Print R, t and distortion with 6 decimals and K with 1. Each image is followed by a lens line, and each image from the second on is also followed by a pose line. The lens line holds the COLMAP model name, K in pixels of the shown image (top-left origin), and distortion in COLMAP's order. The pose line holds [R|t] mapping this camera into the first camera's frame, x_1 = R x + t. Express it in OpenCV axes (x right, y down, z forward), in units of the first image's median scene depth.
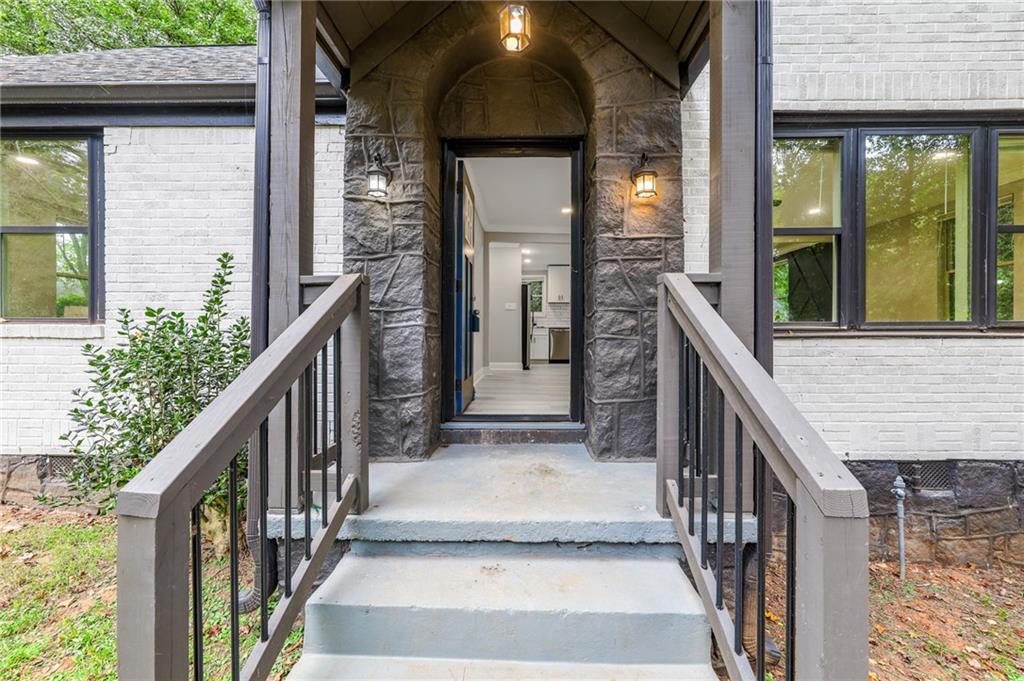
lens RADIAL K [[443.6, 0, 510.5], [0, 443.6, 338.3], [0, 0, 1]] dist [-0.004521, 0.000682]
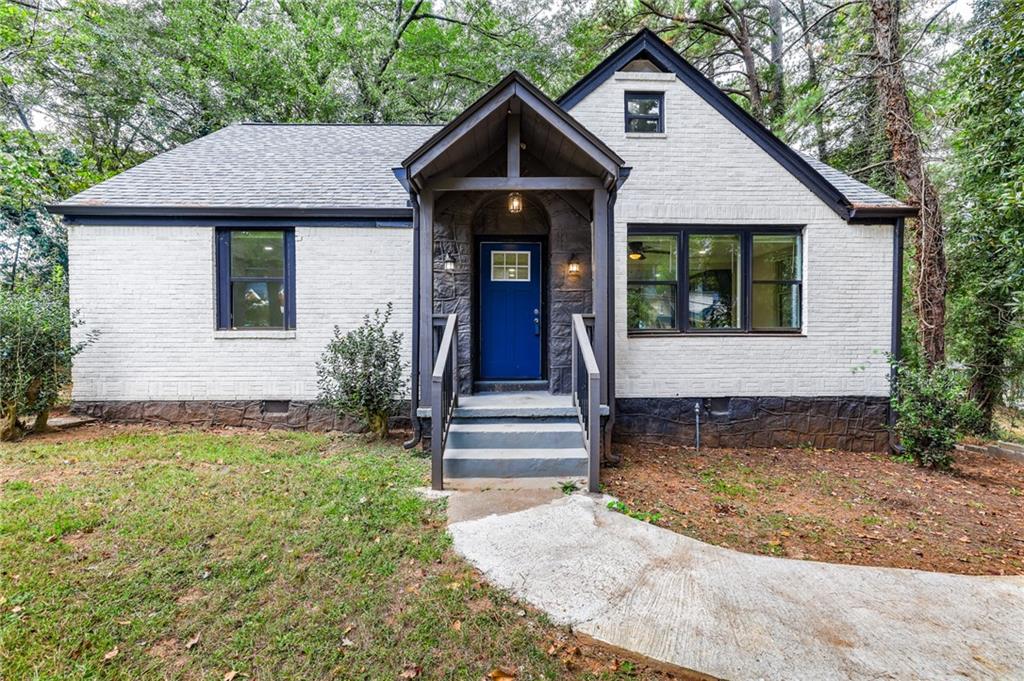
lens RADIAL K [[406.7, 0, 513.4], [0, 406.7, 339.4], [0, 0, 1]] dist [0.000212, 0.000116]
pose [[0.998785, -0.003732, 0.049147, -0.076541], [0.003011, 0.999887, 0.014740, -0.019159], [-0.049197, -0.014575, 0.998683, -0.825627]]
